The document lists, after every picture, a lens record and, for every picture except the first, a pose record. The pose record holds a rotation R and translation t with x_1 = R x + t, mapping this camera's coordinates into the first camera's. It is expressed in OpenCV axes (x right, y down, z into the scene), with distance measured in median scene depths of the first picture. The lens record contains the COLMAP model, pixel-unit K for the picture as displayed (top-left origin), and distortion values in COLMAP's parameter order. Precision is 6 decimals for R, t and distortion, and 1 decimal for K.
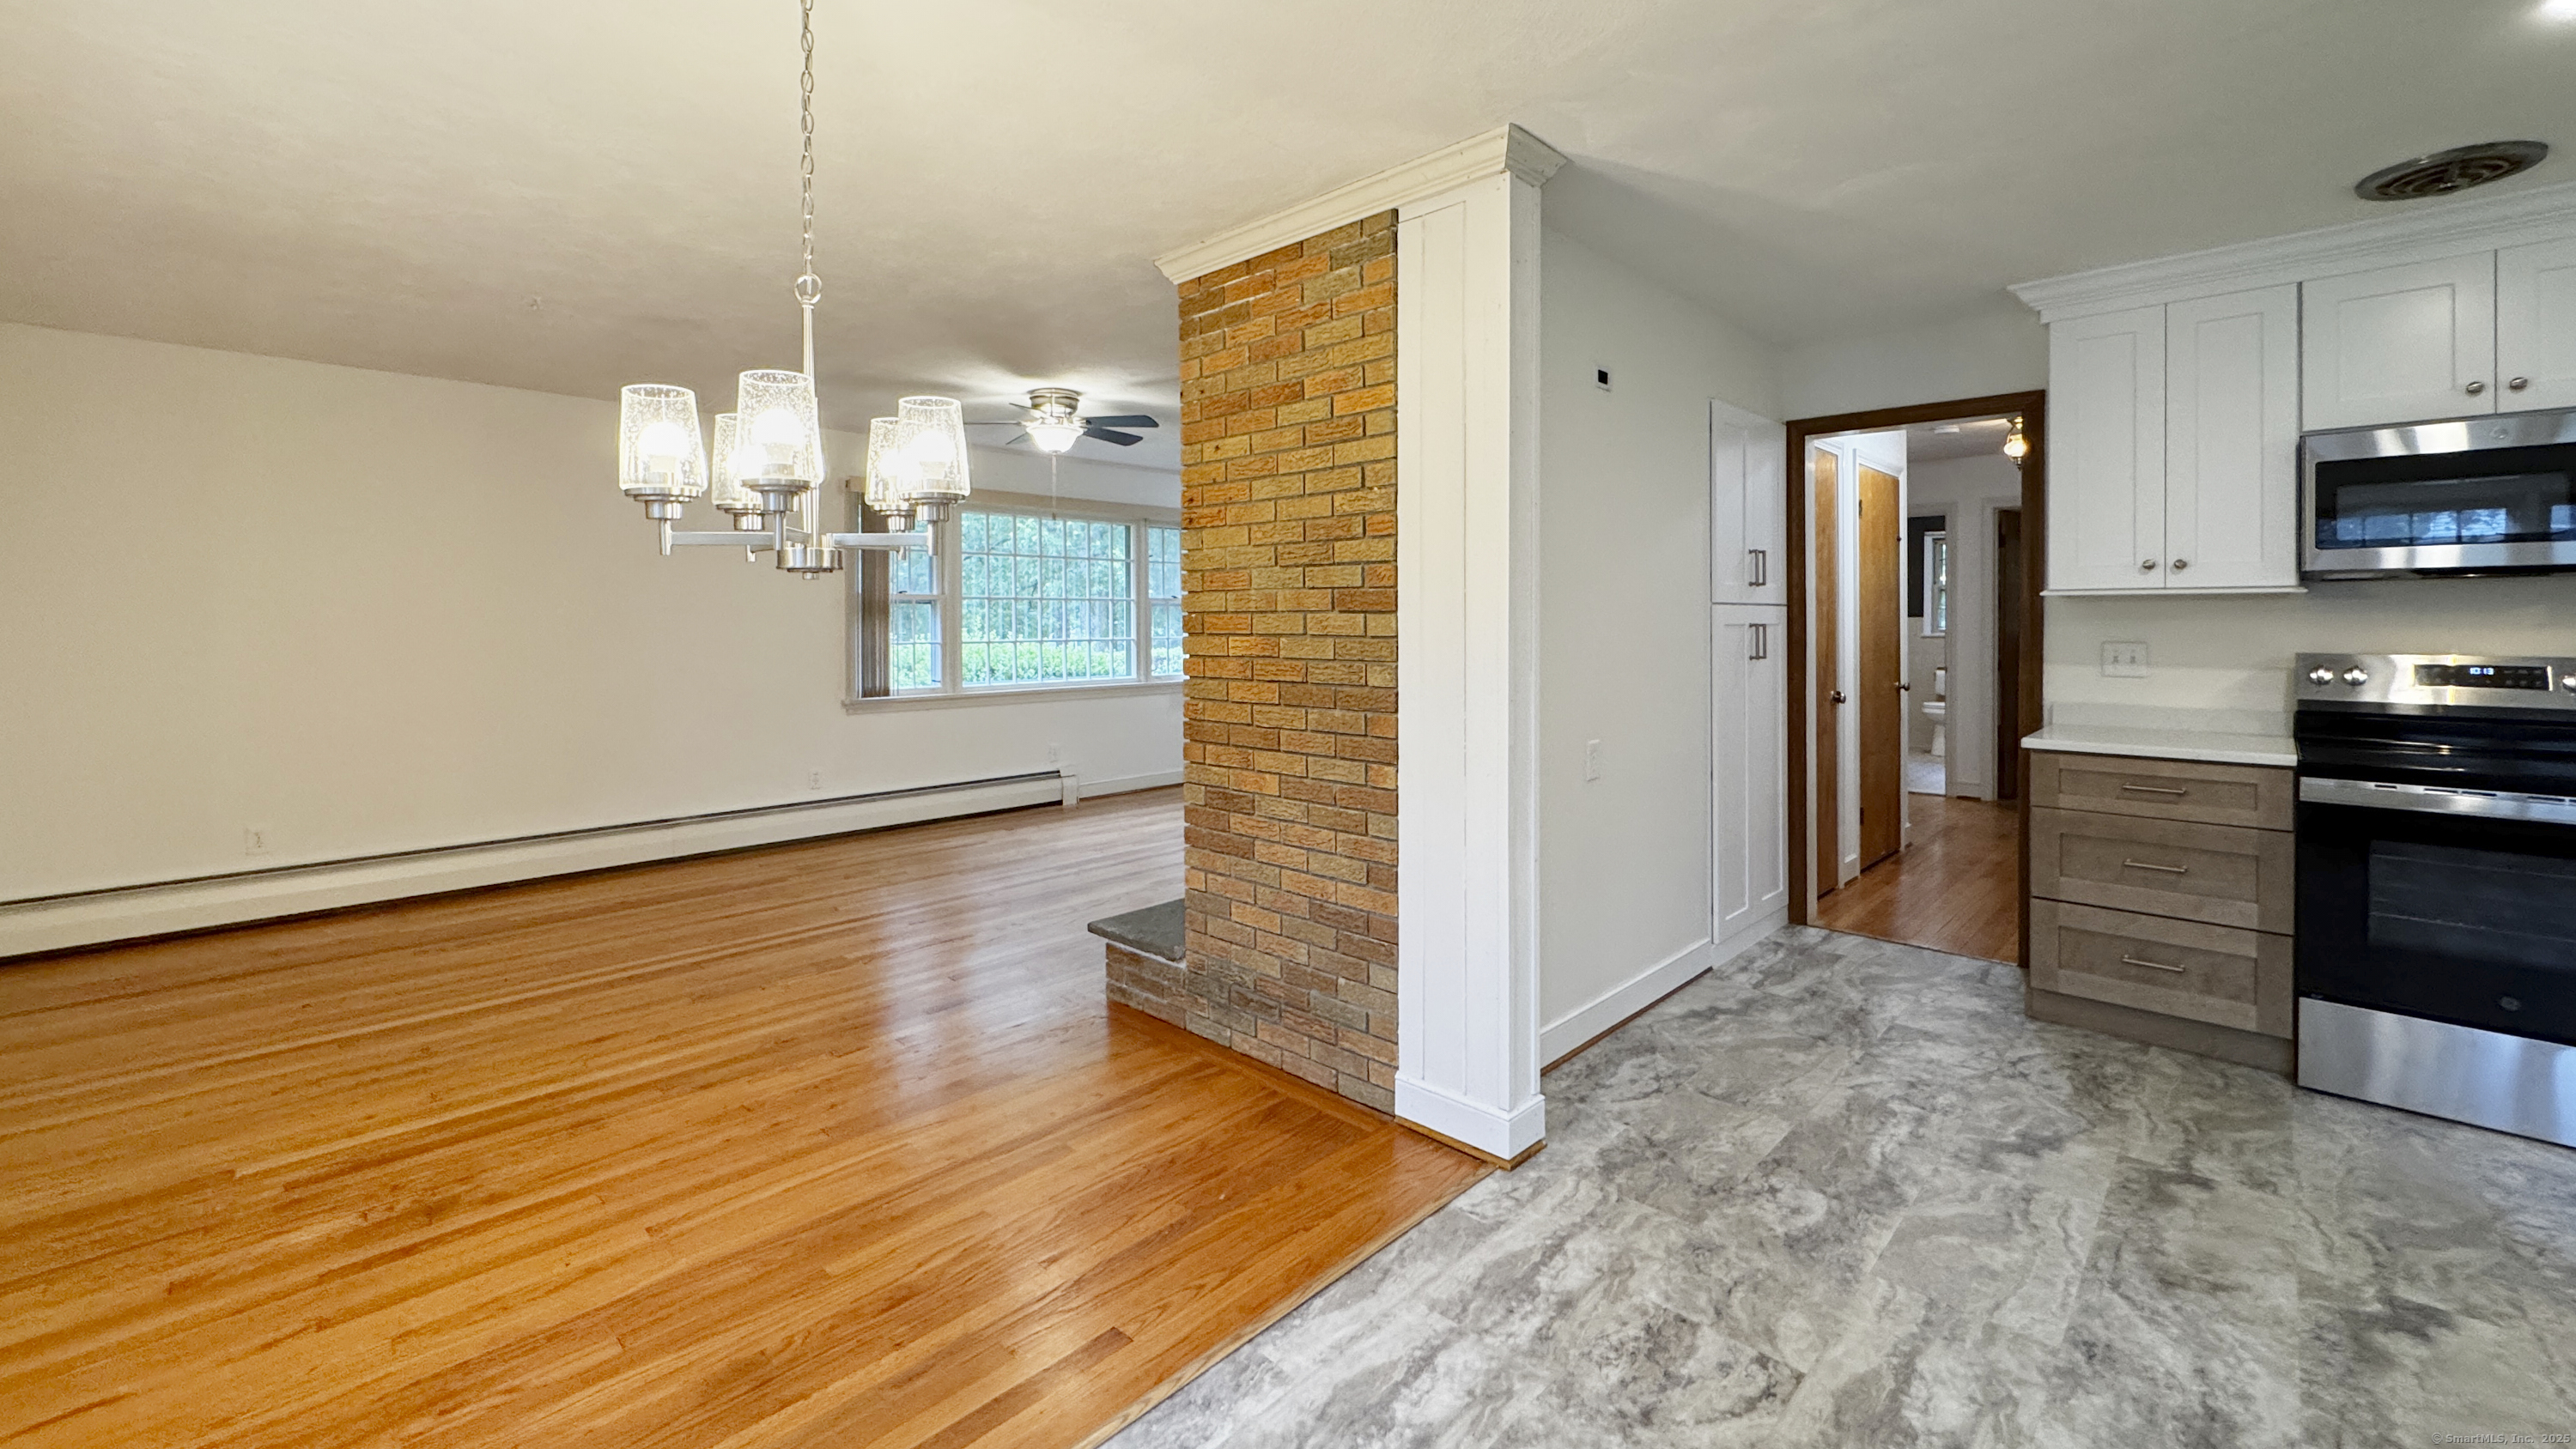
lens RADIAL K [[1041.7, 0, 1313.7], [0, 1041.7, 624.9], [0, 0, 1]] dist [-0.003787, 0.000055]
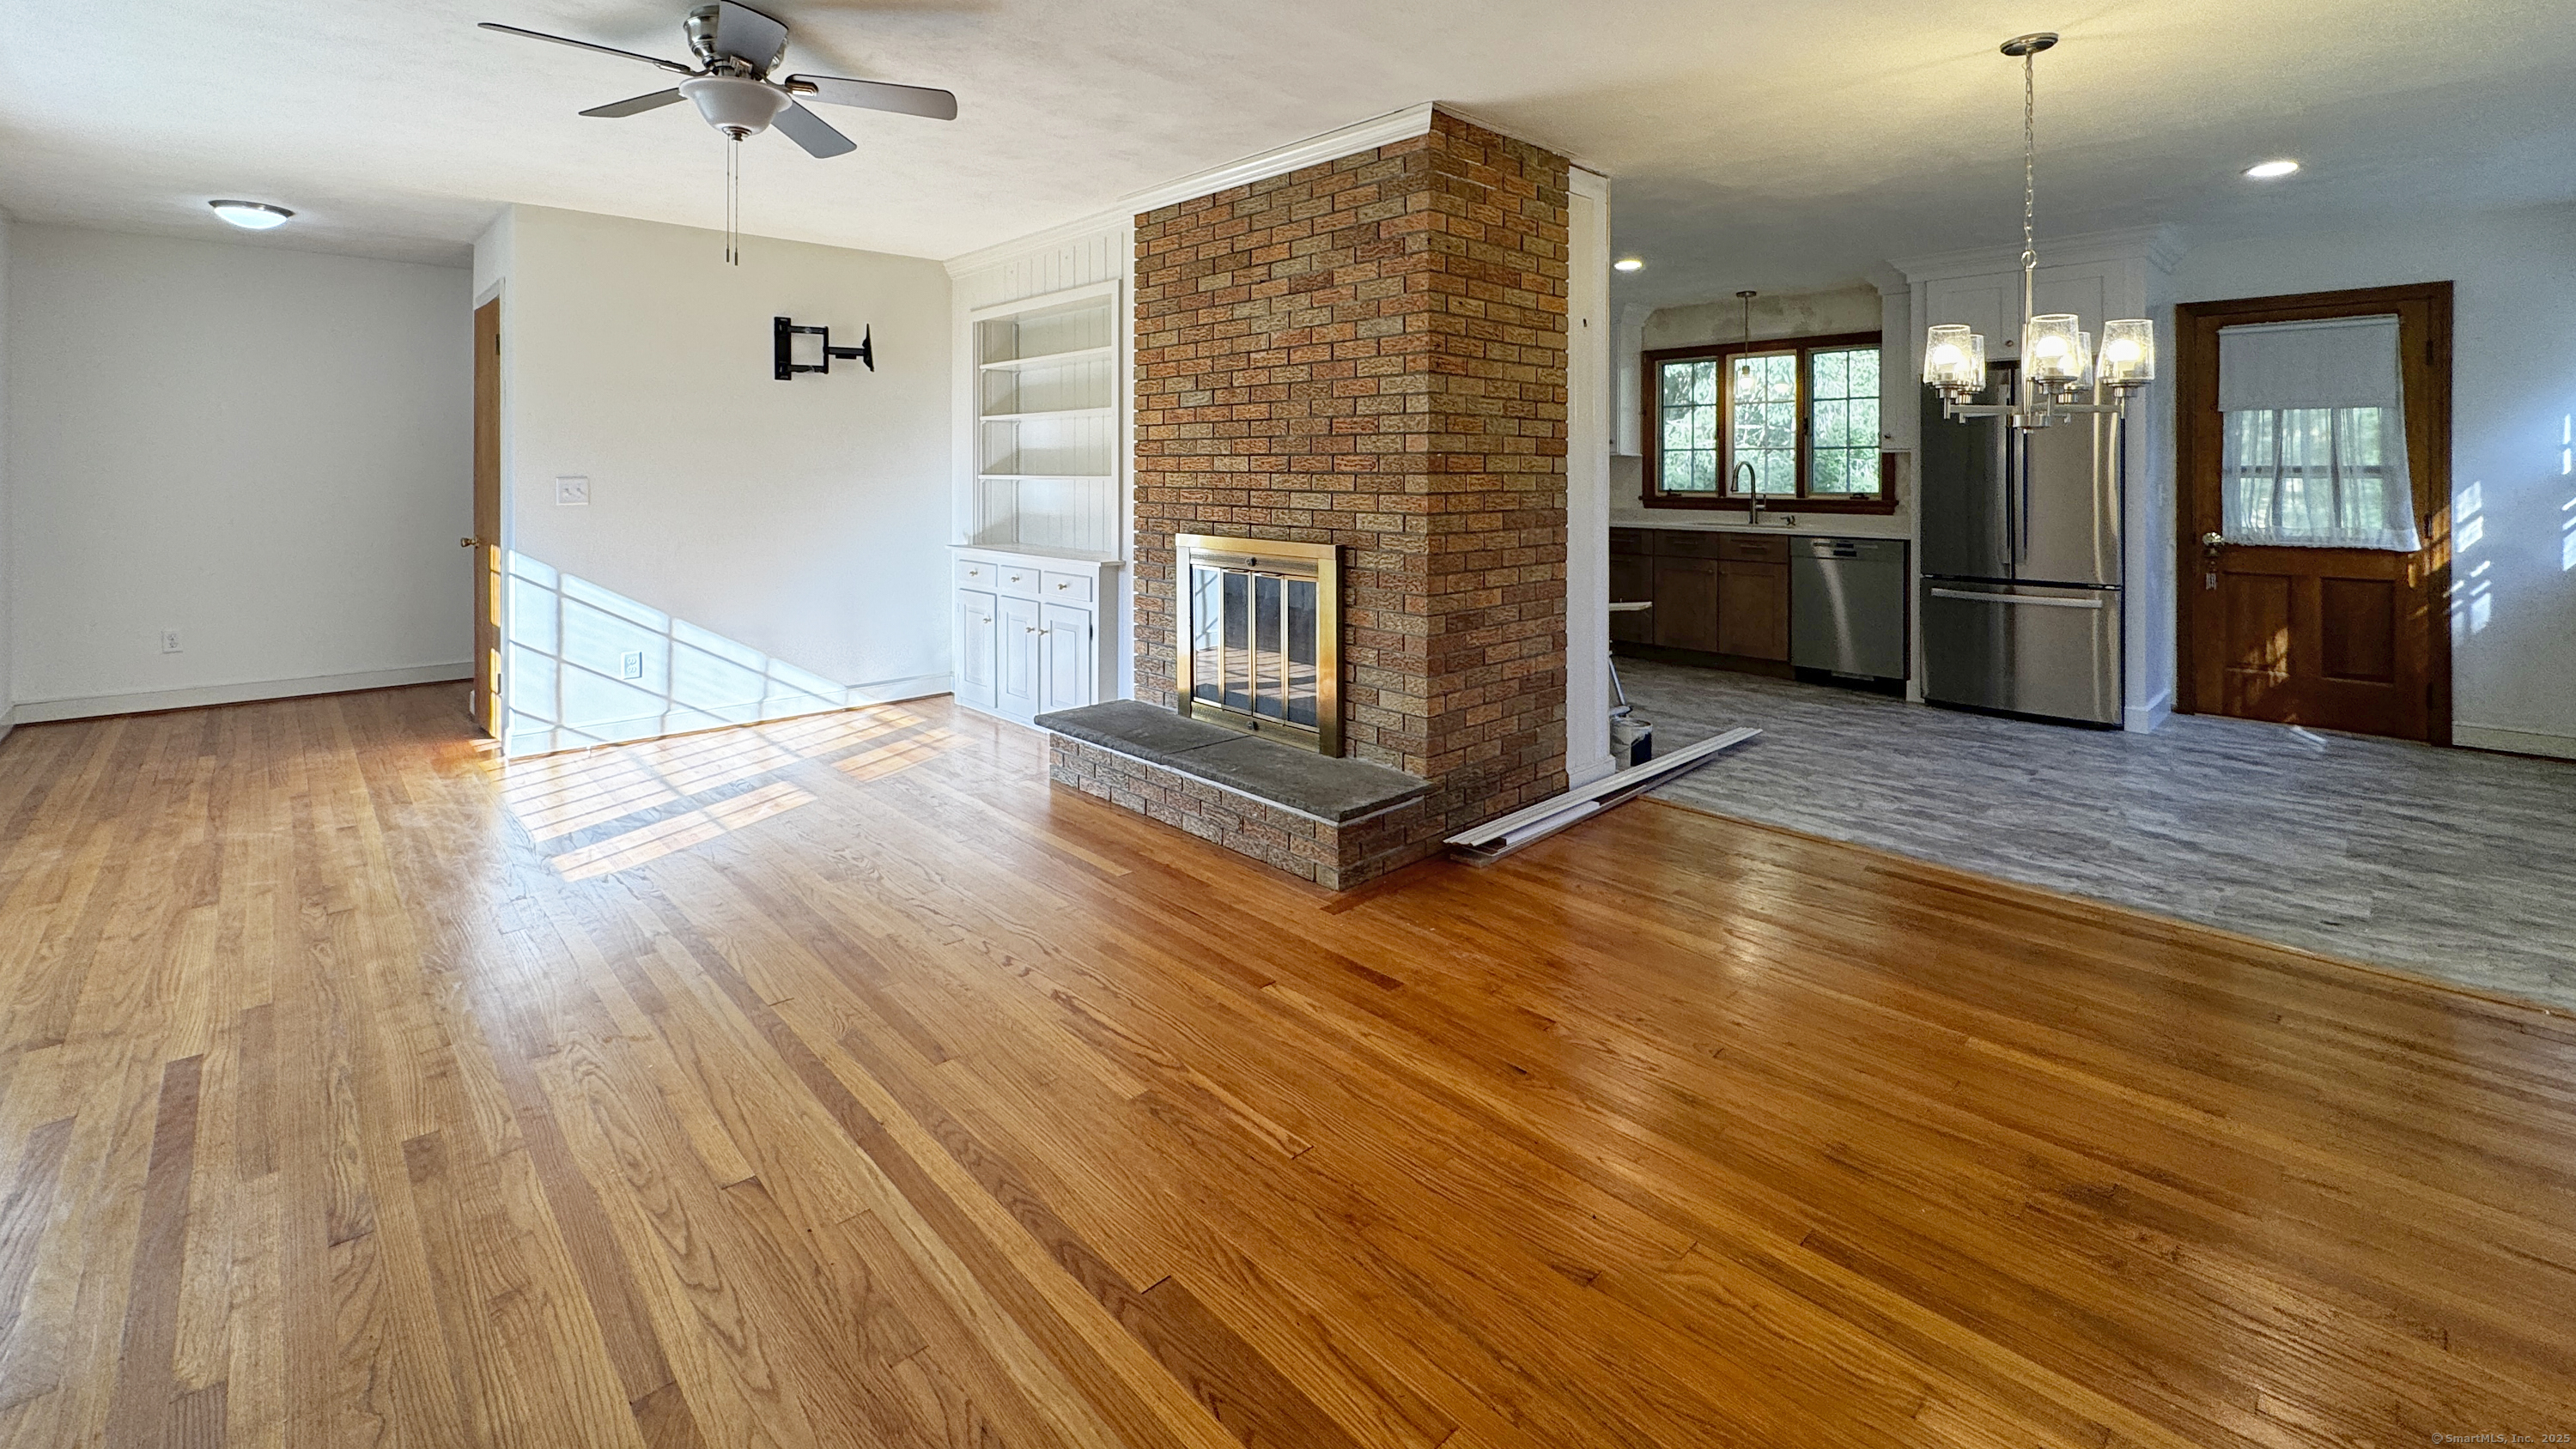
lens RADIAL K [[1085.5, 0, 1242.8], [0, 1085.5, 474.0], [0, 0, 1]] dist [-0.001689, -0.000221]
pose [[0.080453, -0.000663, 0.996758, -1.439101], [0.002320, 0.999997, 0.000478, 0.010425], [-0.996756, 0.002274, 0.080455, 1.300970]]
